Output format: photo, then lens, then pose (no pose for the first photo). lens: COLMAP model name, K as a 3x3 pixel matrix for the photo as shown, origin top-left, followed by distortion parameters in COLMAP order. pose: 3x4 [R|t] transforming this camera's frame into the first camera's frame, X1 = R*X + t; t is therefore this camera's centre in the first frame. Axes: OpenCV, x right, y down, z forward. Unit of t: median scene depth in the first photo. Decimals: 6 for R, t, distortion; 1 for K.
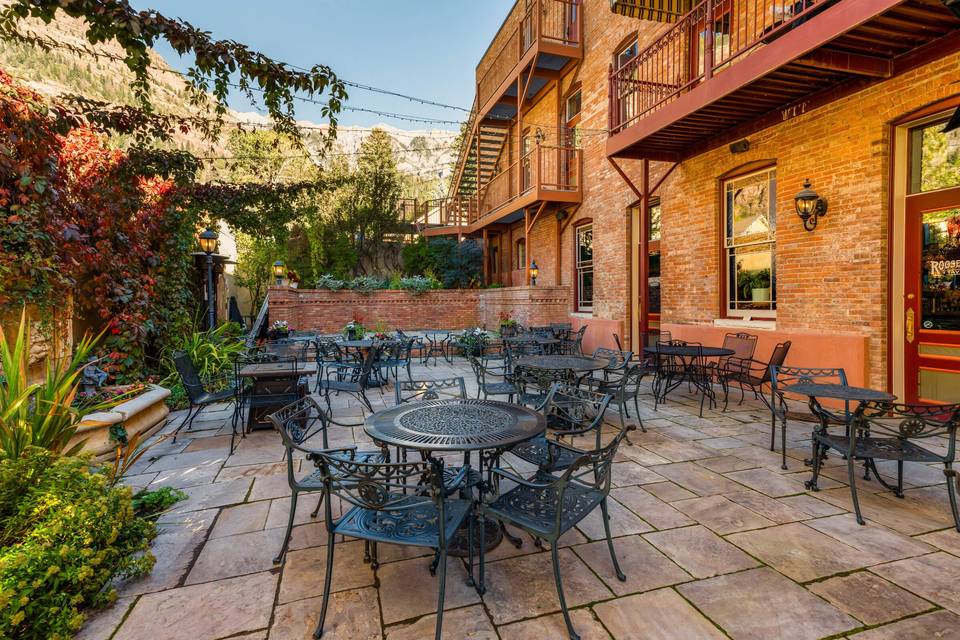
lens RADIAL K [[476.3, 0, 478.4], [0, 476.3, 291.5], [0, 0, 1]] dist [0.028275, 0.000326]
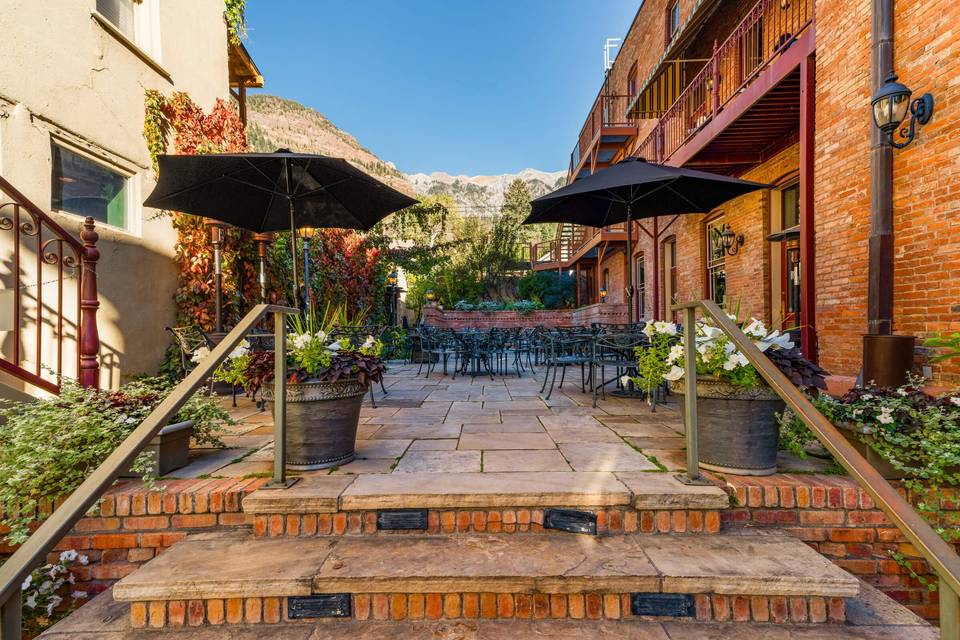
lens RADIAL K [[462.5, 0, 463.2], [0, 462.5, 317.7], [0, 0, 1]] dist [-0.004066, 0.000741]
pose [[0.941200, -0.012804, -0.337608, 0.194977], [0.006289, 0.999772, -0.020385, 0.056130], [0.337792, 0.017063, 0.941066, -0.390868]]
